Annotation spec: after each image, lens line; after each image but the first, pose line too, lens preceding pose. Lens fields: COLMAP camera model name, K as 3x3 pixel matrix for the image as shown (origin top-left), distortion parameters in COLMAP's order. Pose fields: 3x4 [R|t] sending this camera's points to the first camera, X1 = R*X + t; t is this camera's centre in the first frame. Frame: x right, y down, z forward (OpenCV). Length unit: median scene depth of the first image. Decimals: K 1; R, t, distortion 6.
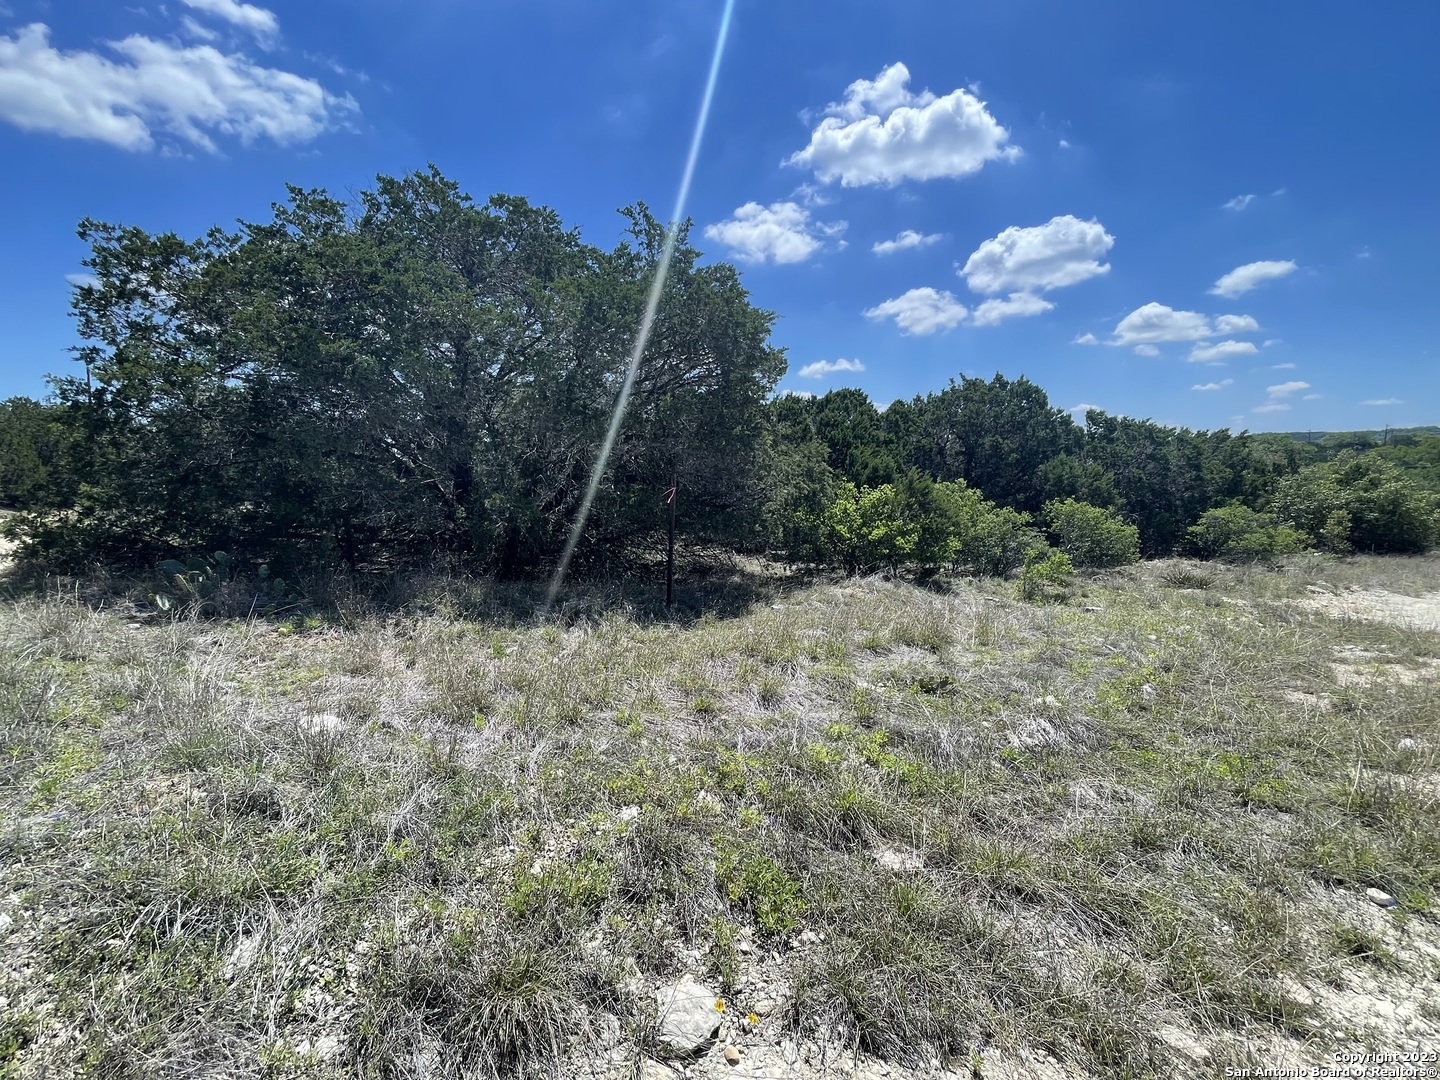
lens RADIAL K [[631.5, 0, 720.0], [0, 631.5, 540.0], [0, 0, 1]] dist [-0.004304, 0.000843]
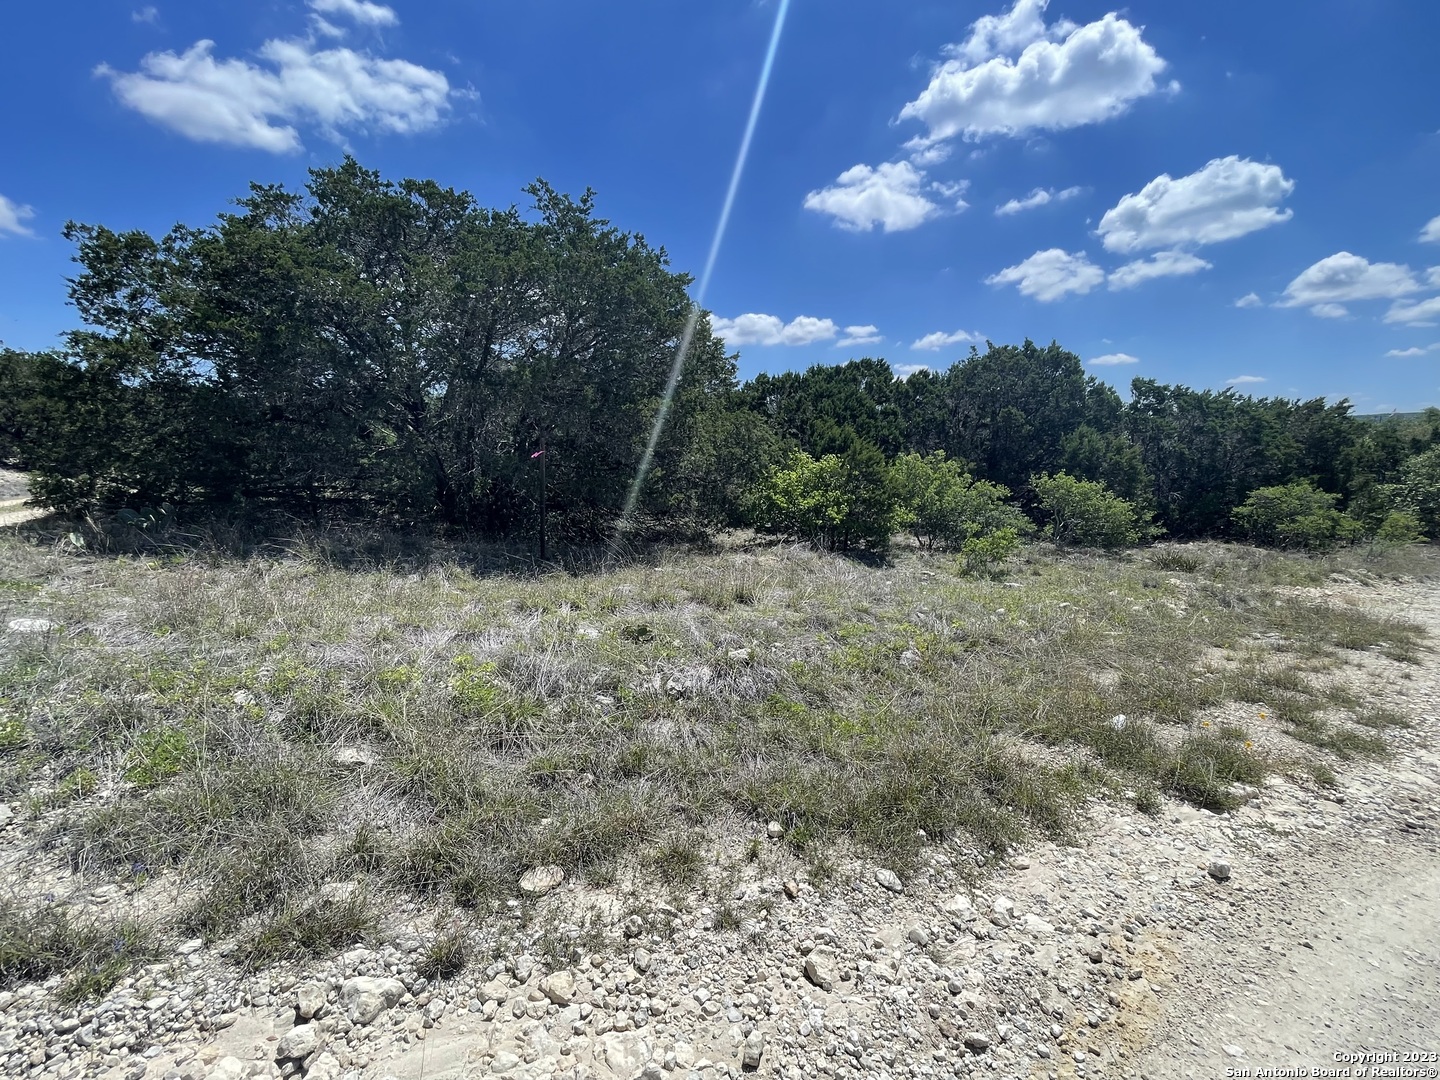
lens RADIAL K [[626.5, 0, 717.6], [0, 626.5, 561.5], [0, 0, 1]] dist [-0.002988, -0.000198]
pose [[0.987003, 0.030239, -0.157833, 0.230456], [-0.019752, 0.997517, 0.067595, 0.014665], [0.159485, -0.063599, 0.985150, -0.003325]]
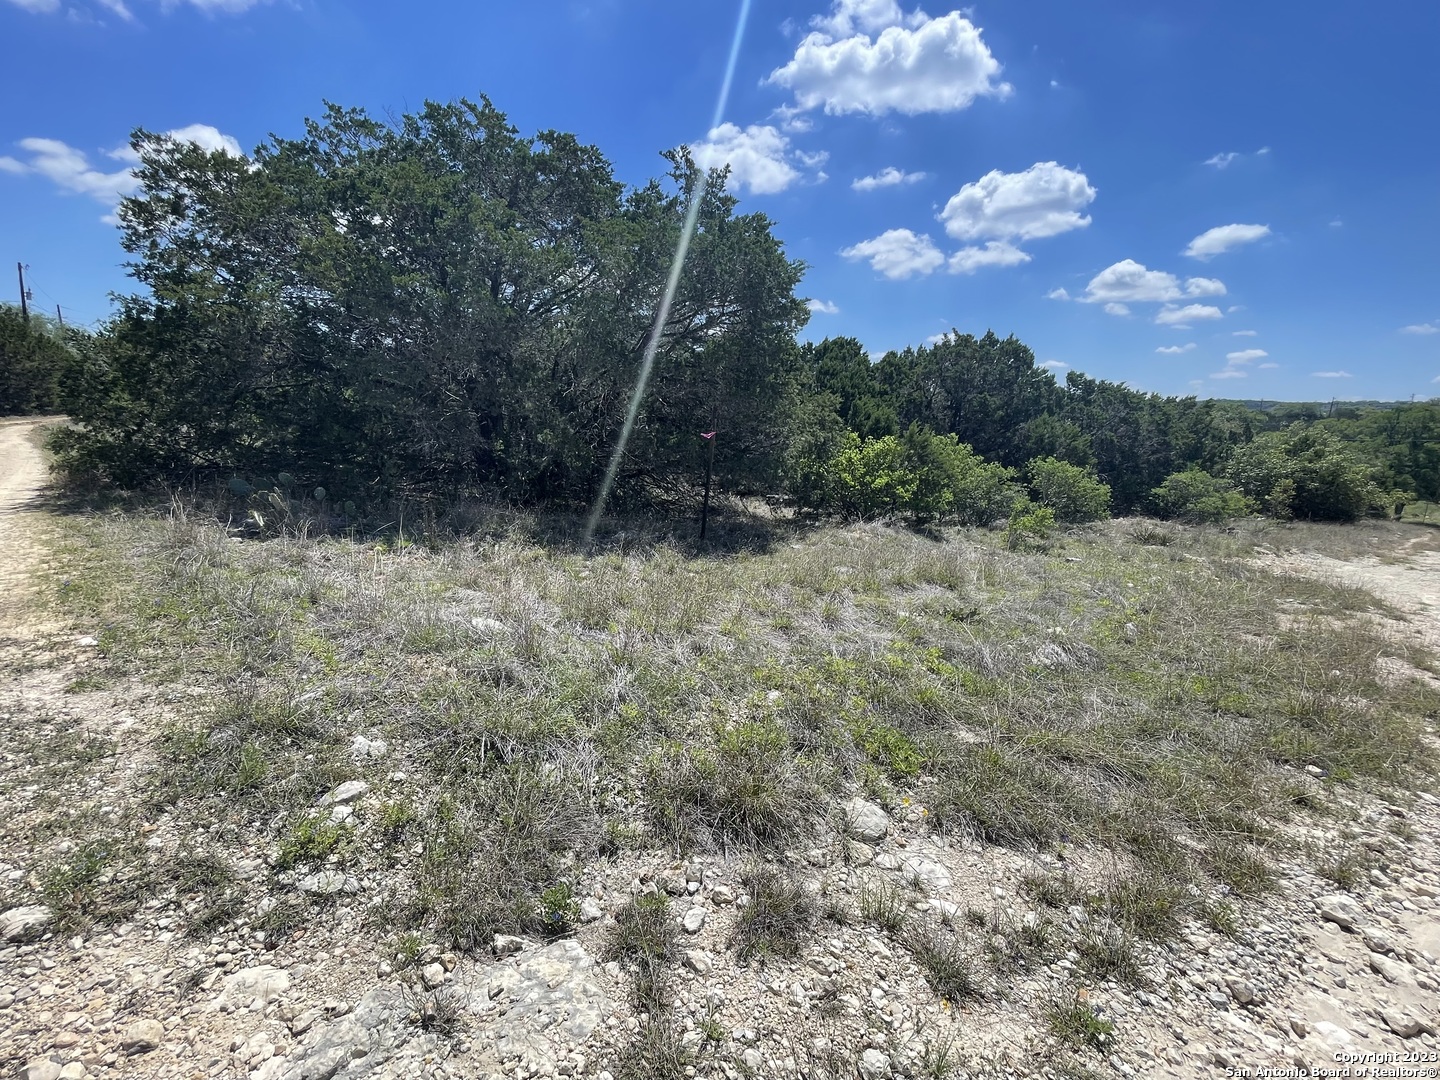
lens RADIAL K [[635.7, 0, 714.7], [0, 635.7, 541.9], [0, 0, 1]] dist [-0.012679, 0.007201]
pose [[0.997715, 0.038046, 0.055834, -0.077313], [-0.043166, 0.994677, 0.093563, 0.001209], [-0.051977, -0.095759, 0.994047, -0.055105]]
